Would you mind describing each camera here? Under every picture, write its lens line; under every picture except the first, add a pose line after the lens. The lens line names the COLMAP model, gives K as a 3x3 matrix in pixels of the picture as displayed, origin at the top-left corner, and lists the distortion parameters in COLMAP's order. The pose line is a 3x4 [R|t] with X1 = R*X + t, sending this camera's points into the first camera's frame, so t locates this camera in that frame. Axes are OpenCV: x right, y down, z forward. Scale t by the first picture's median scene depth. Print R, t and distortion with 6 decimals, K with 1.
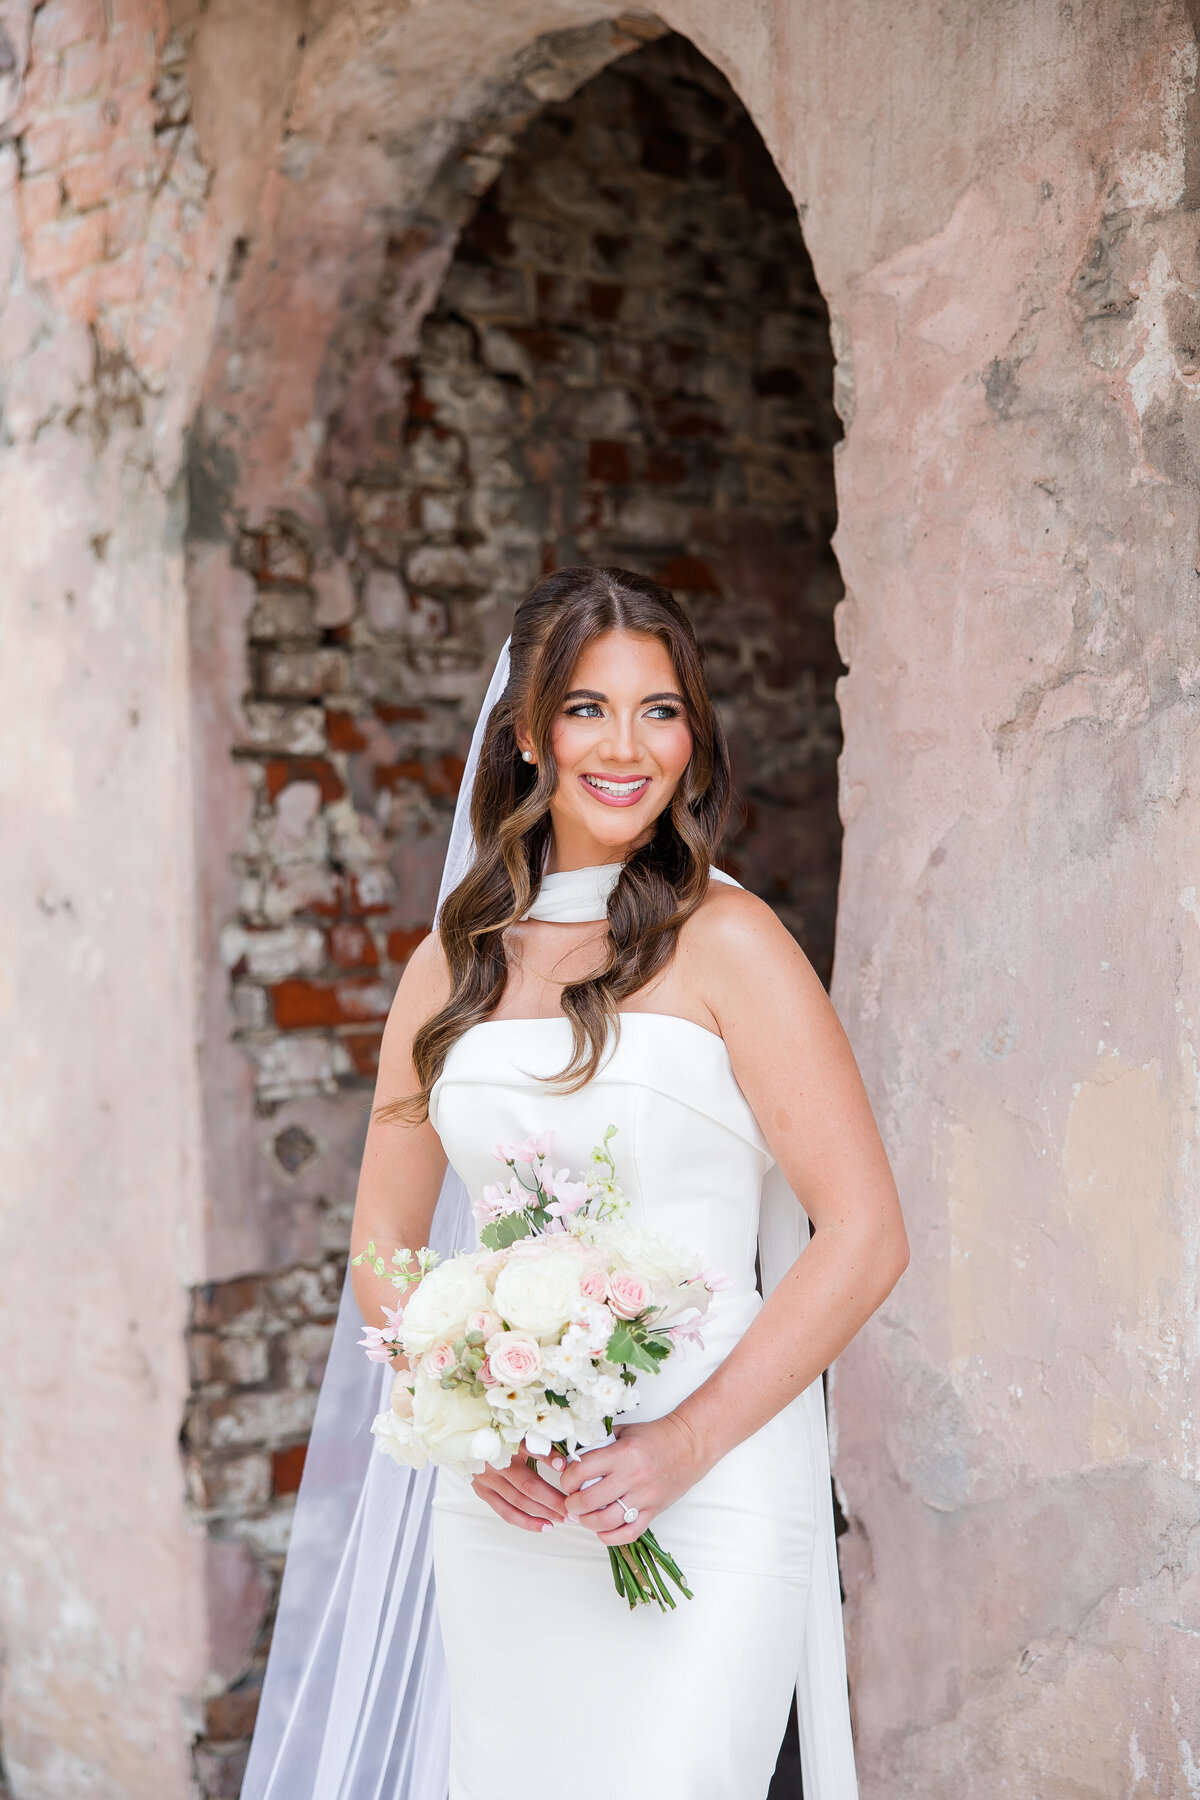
lens RADIAL K [[2925.5, 0, 556.5], [0, 2925.5, 893.8], [0, 0, 1]] dist [0.117357, 0.000000]
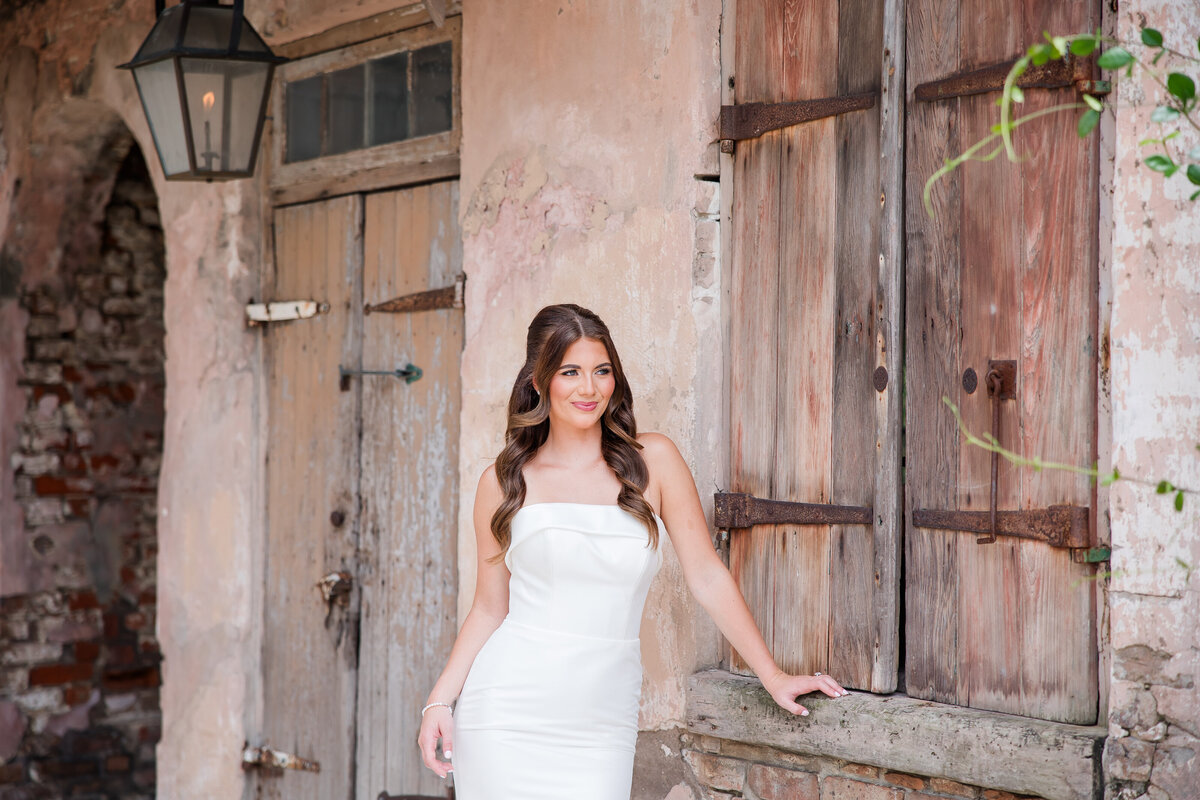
lens RADIAL K [[2226.7, 0, 596.6], [0, 2226.7, 400.8], [0, 0, 1]] dist [0.201172, 0.000000]
pose [[0.999126, 0.009208, -0.040774, 0.456439], [-0.010576, 0.999384, -0.033478, 0.025794], [0.040441, 0.033880, 0.998607, -0.882517]]
